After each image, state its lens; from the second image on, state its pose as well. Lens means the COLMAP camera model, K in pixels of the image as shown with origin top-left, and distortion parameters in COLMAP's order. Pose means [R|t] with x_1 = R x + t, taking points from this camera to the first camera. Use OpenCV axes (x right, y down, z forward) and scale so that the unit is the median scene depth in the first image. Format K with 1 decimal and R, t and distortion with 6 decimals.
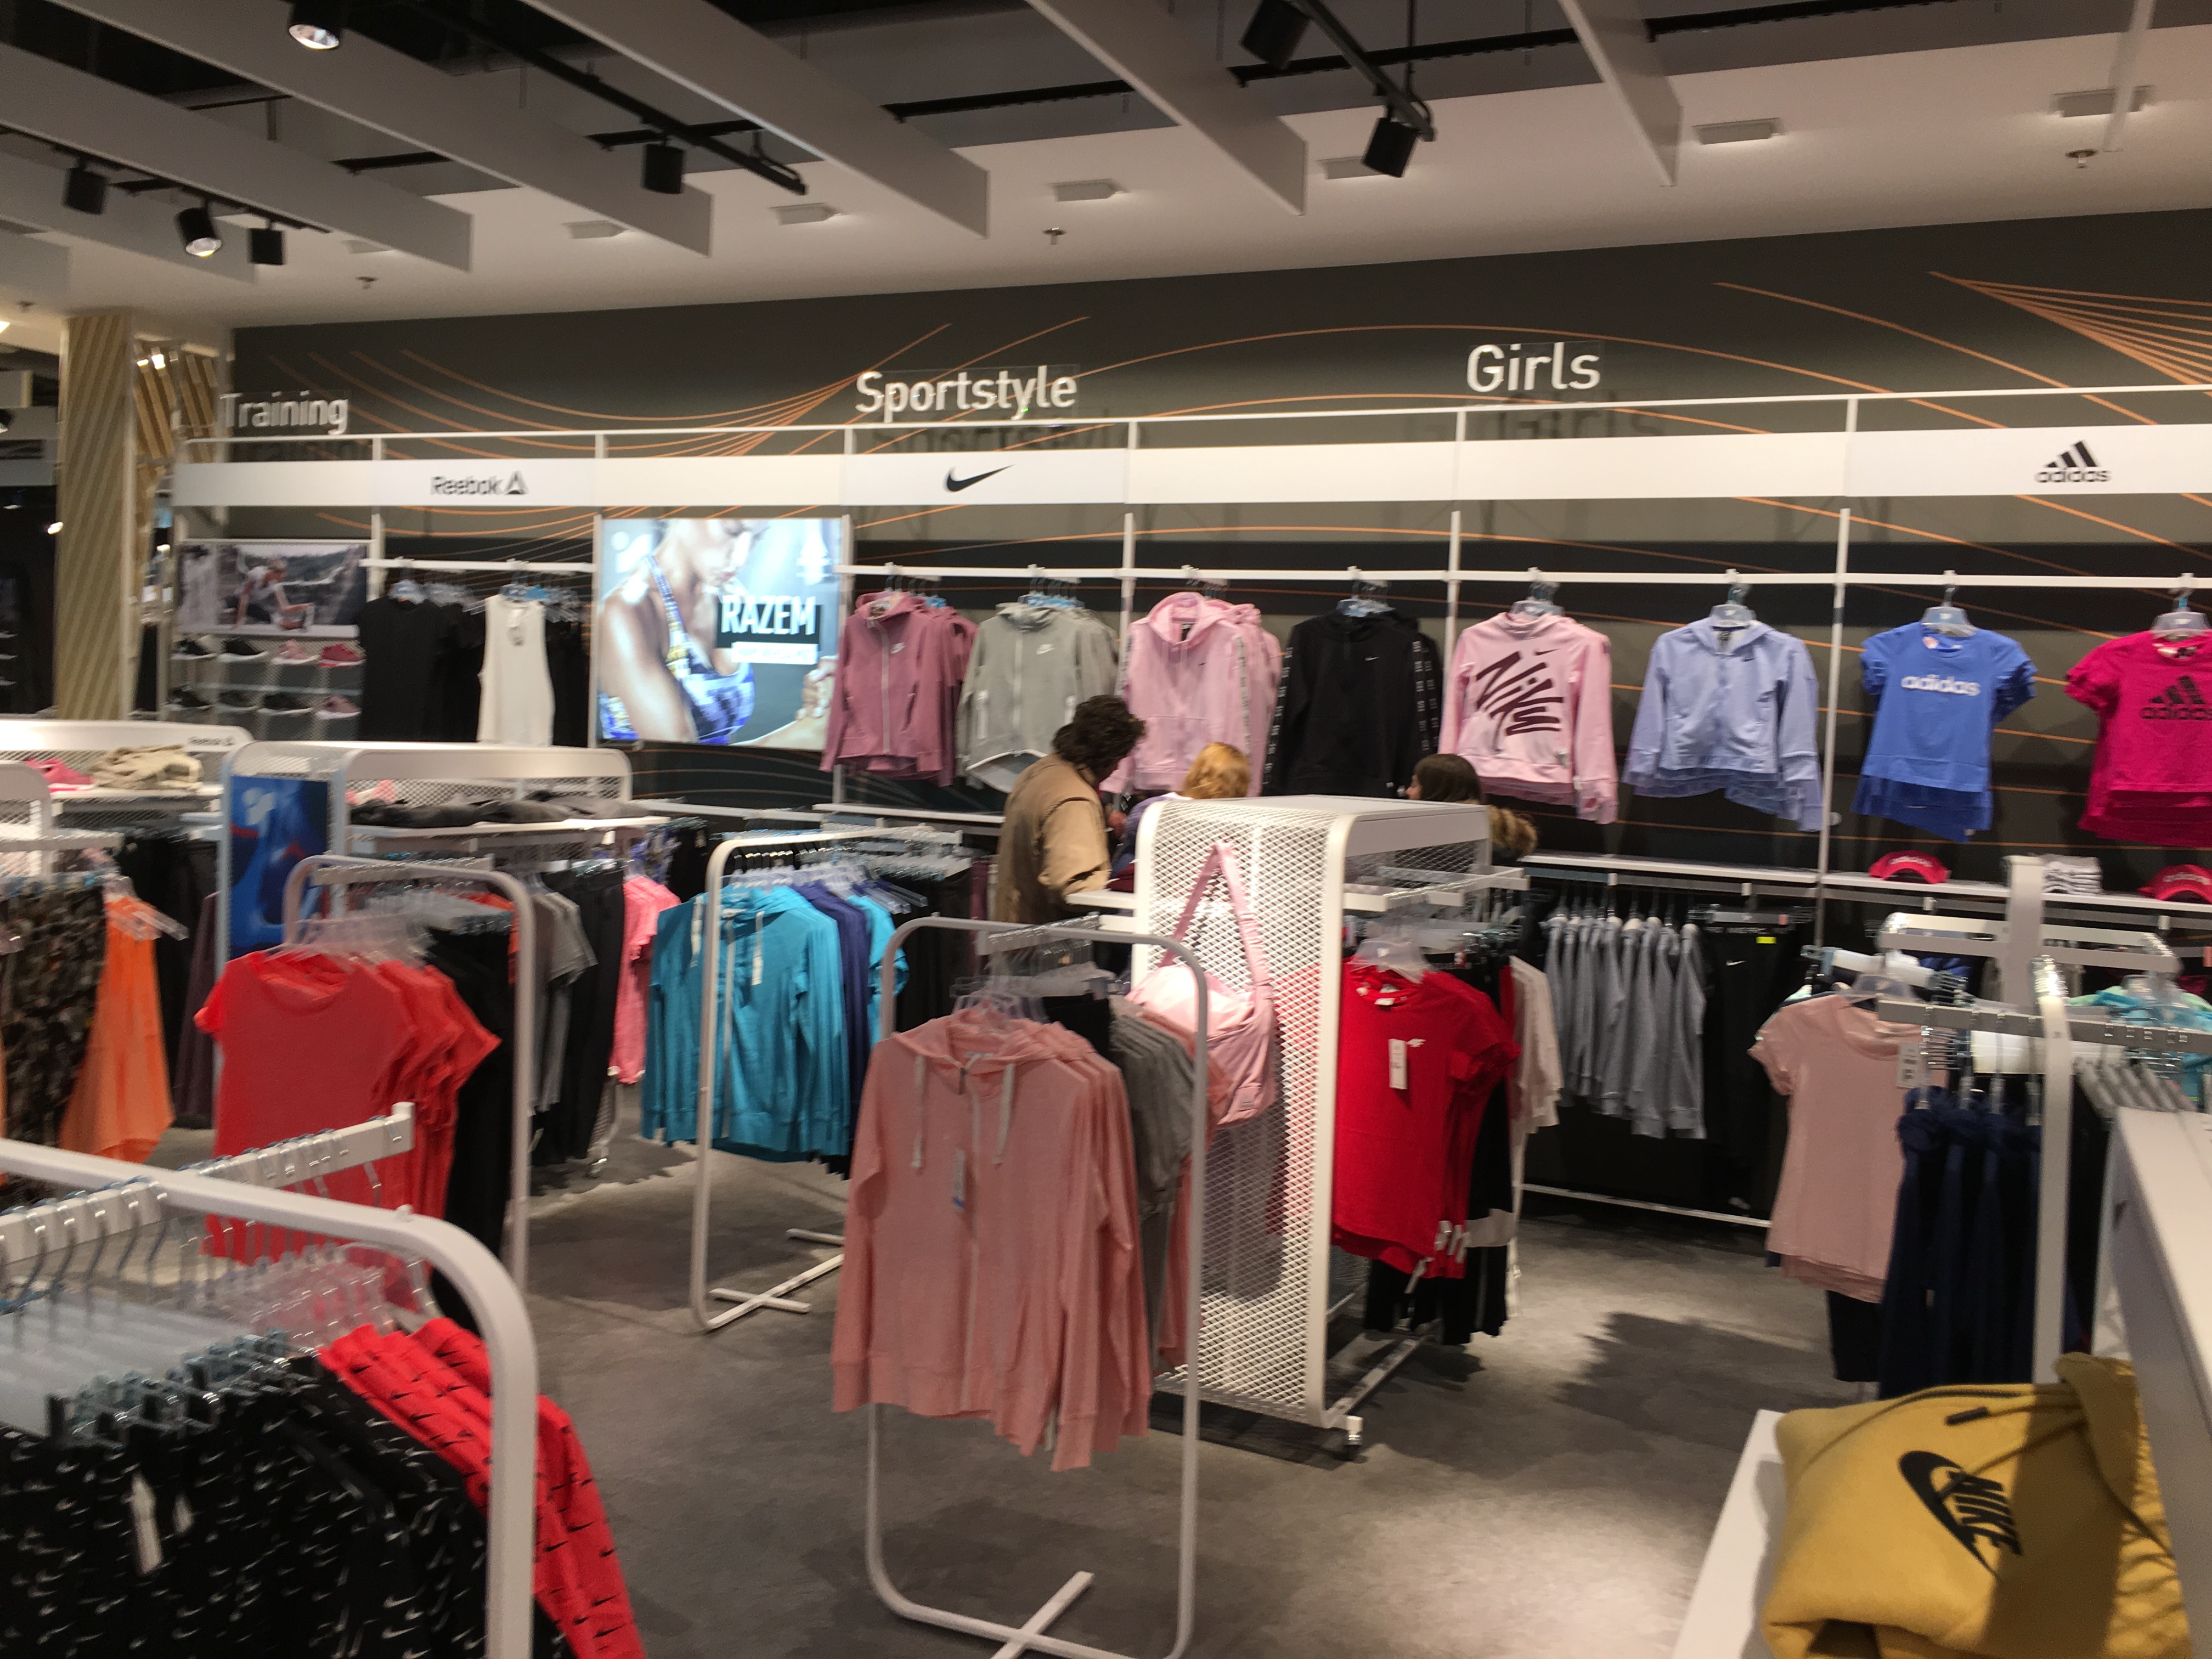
lens RADIAL K [[1881.5, 0, 1106.0], [0, 1881.5, 829.5], [0, 0, 1]] dist [0.045631, -0.001113]
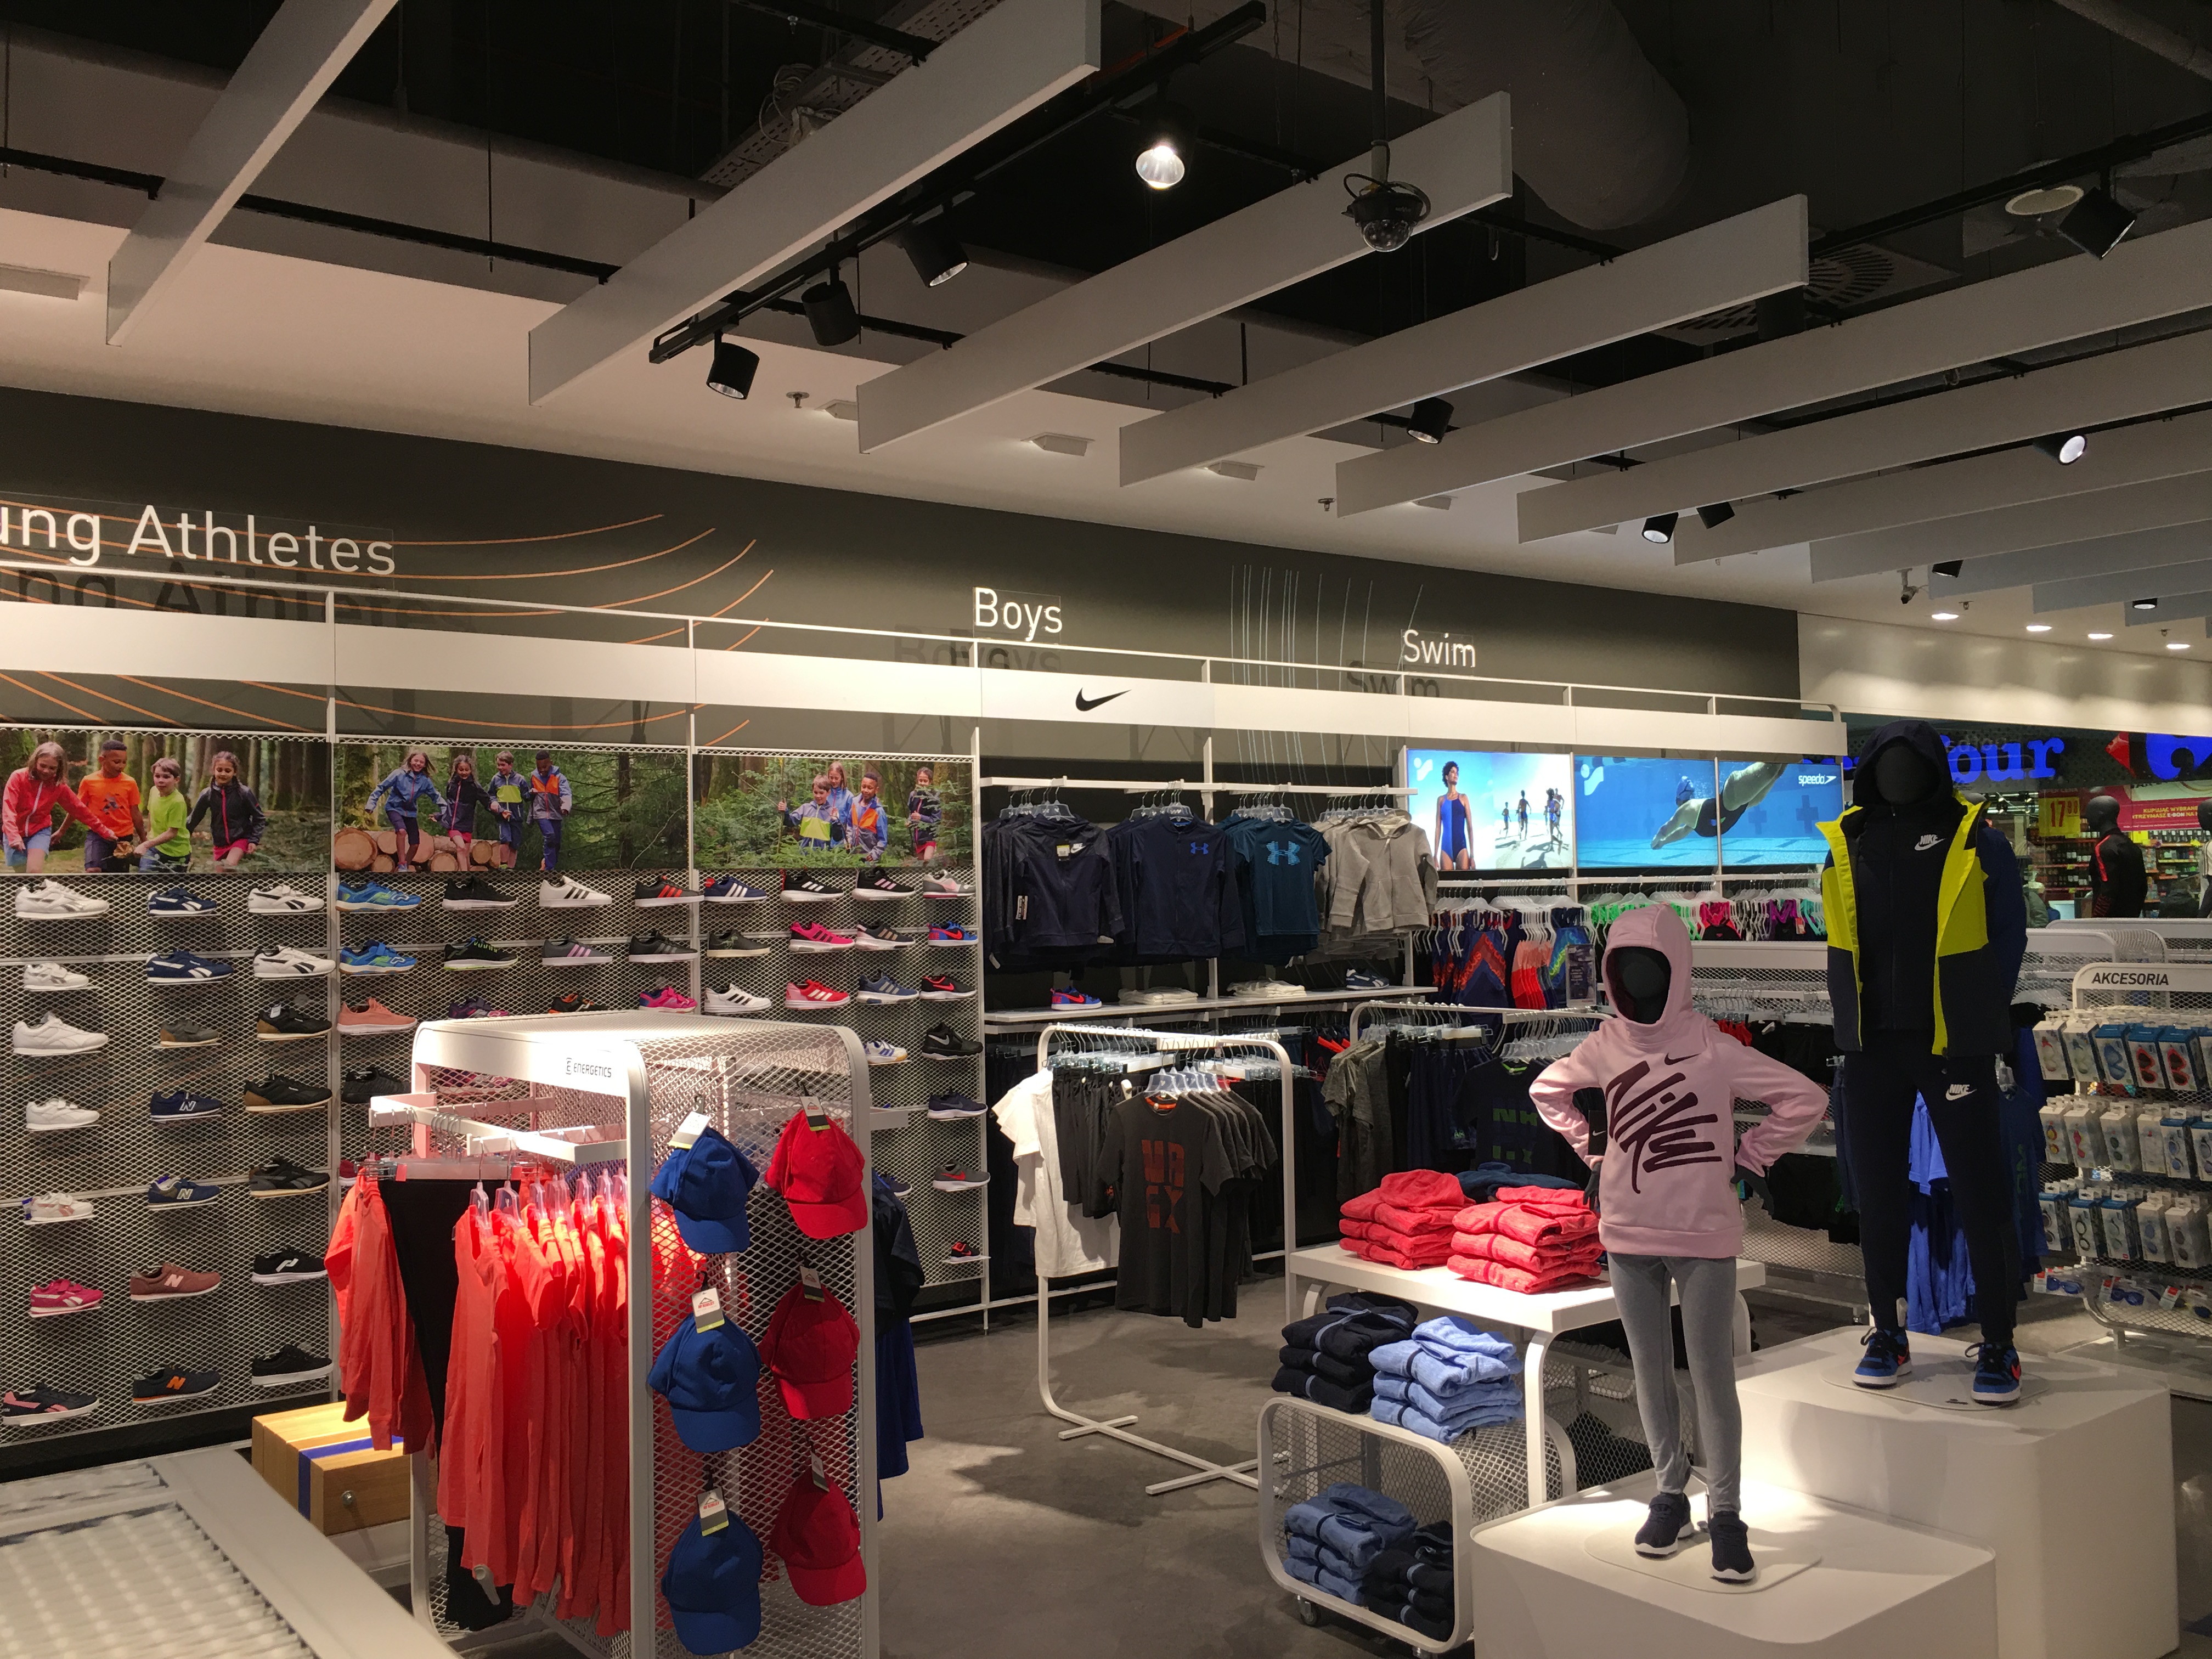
lens RADIAL K [[1909.7, 0, 1106.0], [0, 1909.7, 829.5], [0, 0, 1]] dist [0.055524, -0.003662]
pose [[0.472884, -0.019162, 0.880916, -0.982217], [0.098438, 0.994654, -0.031207, -0.073789], [-0.875609, 0.101473, 0.472242, 0.463447]]
